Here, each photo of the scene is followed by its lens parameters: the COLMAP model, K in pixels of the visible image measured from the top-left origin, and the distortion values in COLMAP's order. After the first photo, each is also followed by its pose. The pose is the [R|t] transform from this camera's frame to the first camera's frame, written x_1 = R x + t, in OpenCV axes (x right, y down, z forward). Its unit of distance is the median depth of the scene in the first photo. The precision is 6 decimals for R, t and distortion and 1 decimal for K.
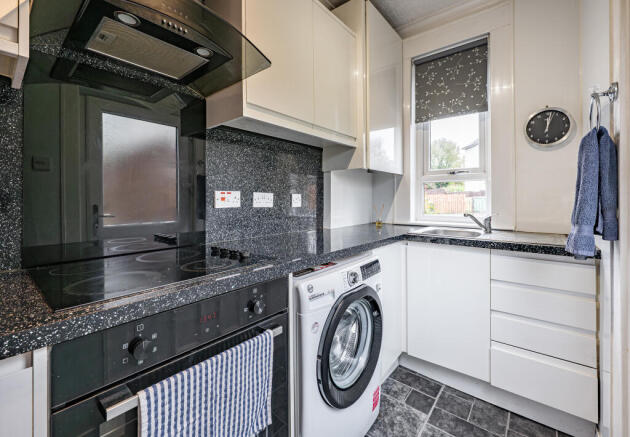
lens RADIAL K [[273.0, 0, 315.8], [0, 273.0, 179.8], [0, 0, 1]] dist [0.003279, 0.000220]
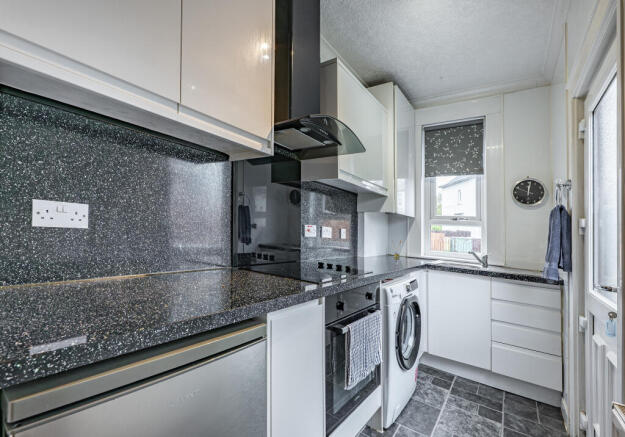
lens RADIAL K [[270.8, 0, 304.9], [0, 270.8, 189.1], [0, 0, 1]] dist [0.003279, 0.000220]
pose [[0.997440, 0.067676, 0.023099, -0.407761], [-0.065708, 0.994838, -0.077328, -0.035747], [-0.028213, 0.075613, 0.996738, -0.438979]]
